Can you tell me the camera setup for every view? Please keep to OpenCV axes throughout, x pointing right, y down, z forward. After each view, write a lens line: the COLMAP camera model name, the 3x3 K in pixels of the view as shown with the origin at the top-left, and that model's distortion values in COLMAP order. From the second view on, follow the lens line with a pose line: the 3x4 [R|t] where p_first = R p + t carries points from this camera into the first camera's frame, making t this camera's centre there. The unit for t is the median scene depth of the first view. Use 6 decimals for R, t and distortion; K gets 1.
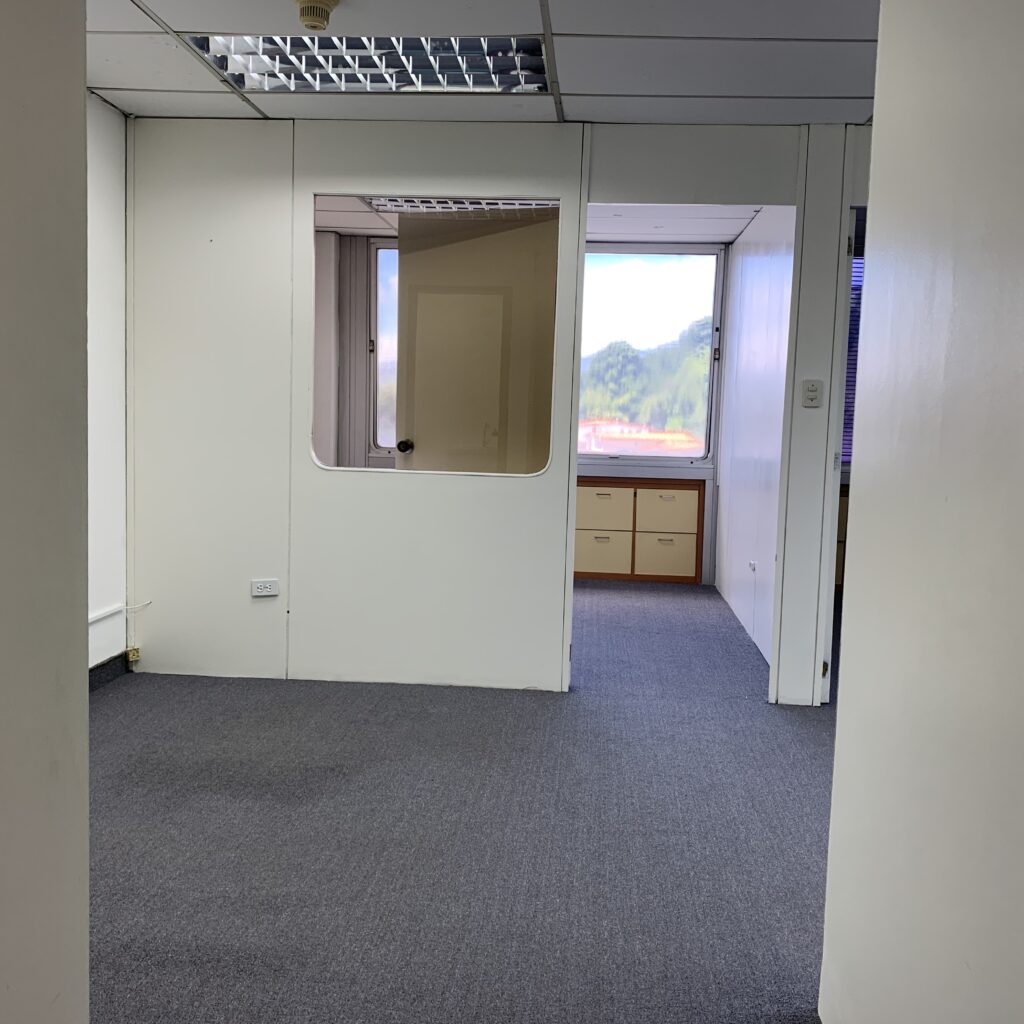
lens RADIAL K [[1045.6, 0, 515.9], [0, 1045.6, 513.4], [0, 0, 1]] dist [0.007816, 0.000000]
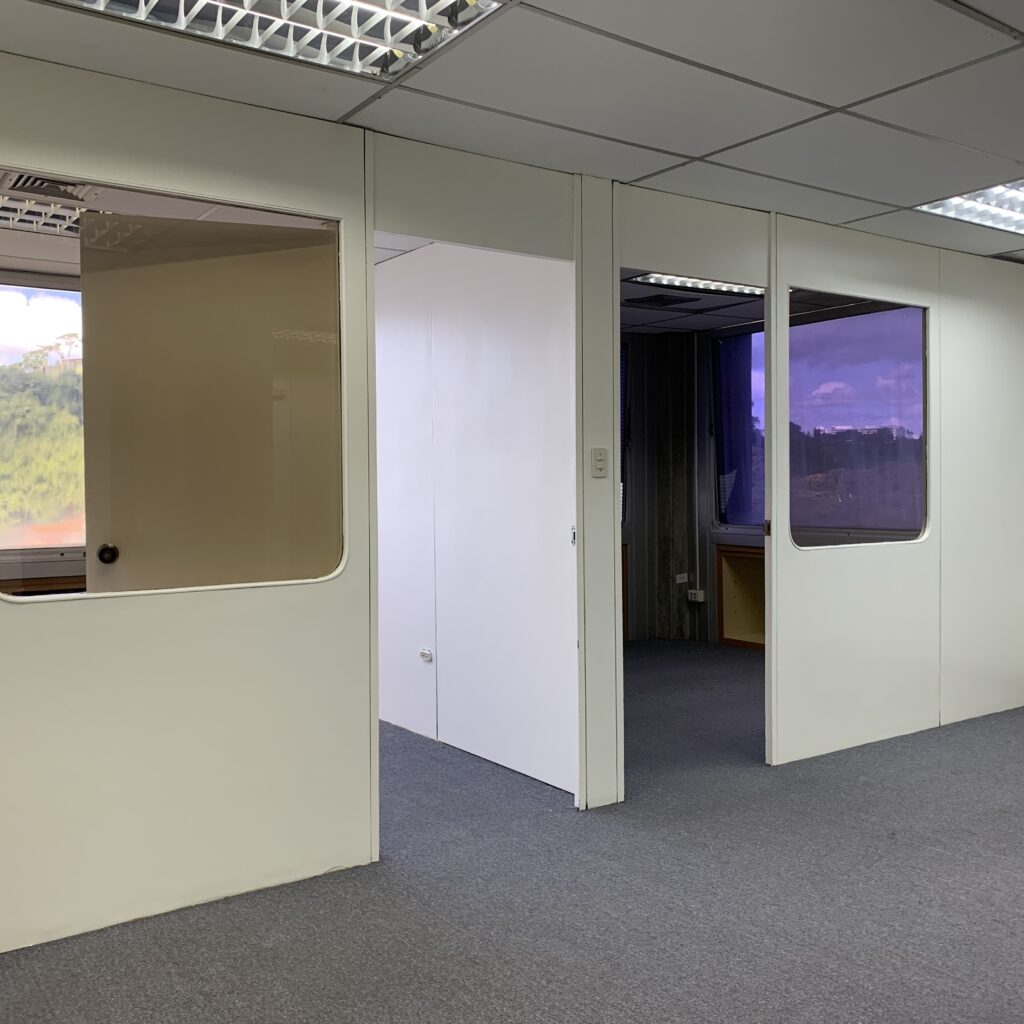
lens RADIAL K [[1045.6, 0, 513.1], [0, 1045.6, 507.4], [0, 0, 1]] dist [0.007816, 0.000000]
pose [[0.756444, -0.054615, 0.651774, -0.364991], [0.096202, 0.994960, -0.028279, -0.055028], [-0.646945, 0.084093, 0.757886, 0.342682]]
